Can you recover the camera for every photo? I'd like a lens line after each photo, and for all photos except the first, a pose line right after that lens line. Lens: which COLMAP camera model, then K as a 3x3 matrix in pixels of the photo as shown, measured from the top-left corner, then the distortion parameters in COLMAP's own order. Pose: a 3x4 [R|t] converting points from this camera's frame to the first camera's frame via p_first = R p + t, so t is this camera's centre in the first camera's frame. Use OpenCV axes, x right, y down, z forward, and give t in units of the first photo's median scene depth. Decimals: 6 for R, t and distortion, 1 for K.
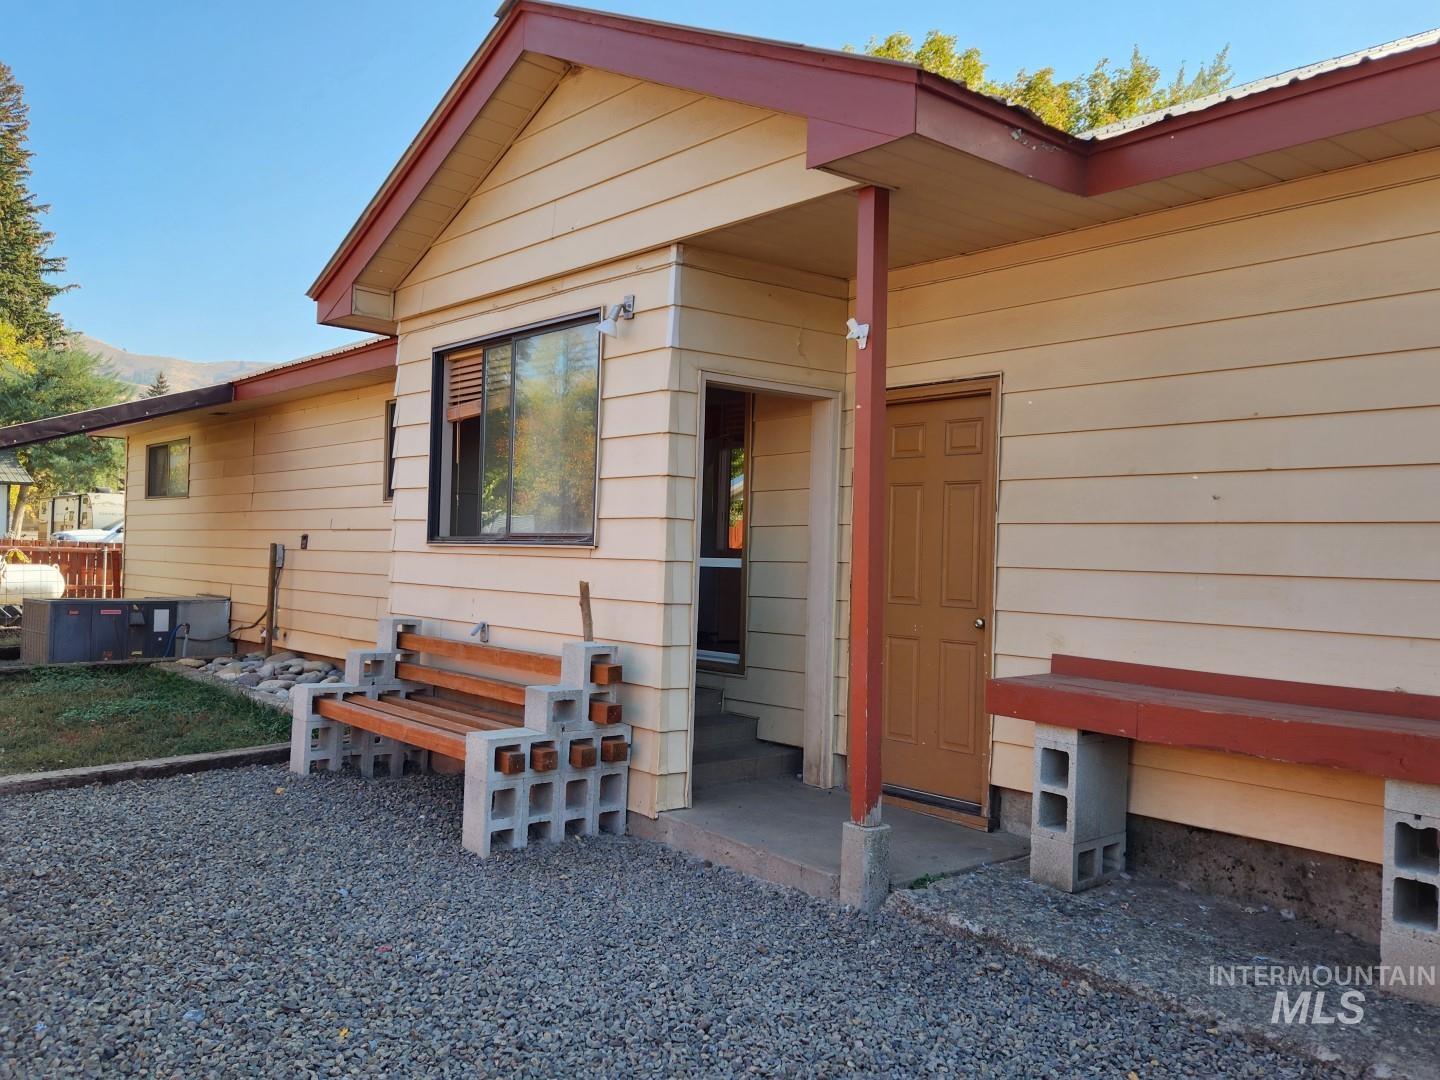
lens RADIAL K [[1204.5, 0, 697.1], [0, 1204.5, 539.0], [0, 0, 1]] dist [0.076710, -0.071137]
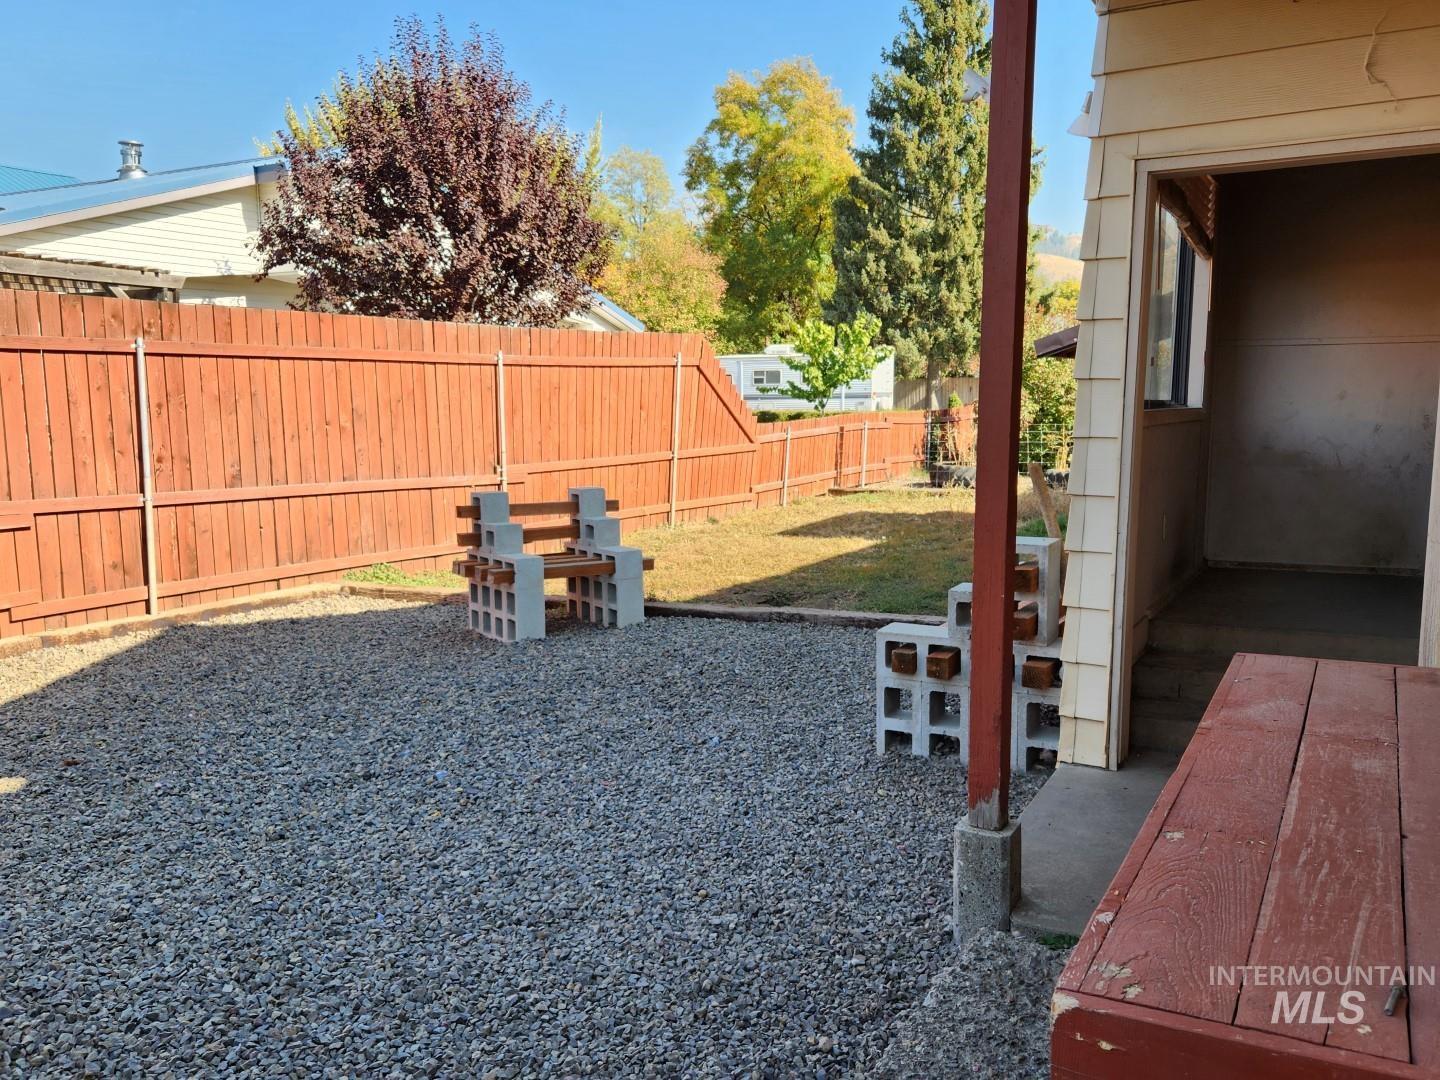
lens RADIAL K [[1204.5, 0, 713.7], [0, 1204.5, 553.6], [0, 0, 1]] dist [0.076710, -0.071137]
pose [[0.361193, 0.090492, -0.928090, 0.604728], [0.024882, 0.993991, 0.106600, 0.003353], [0.932159, -0.061596, 0.356771, 0.524315]]
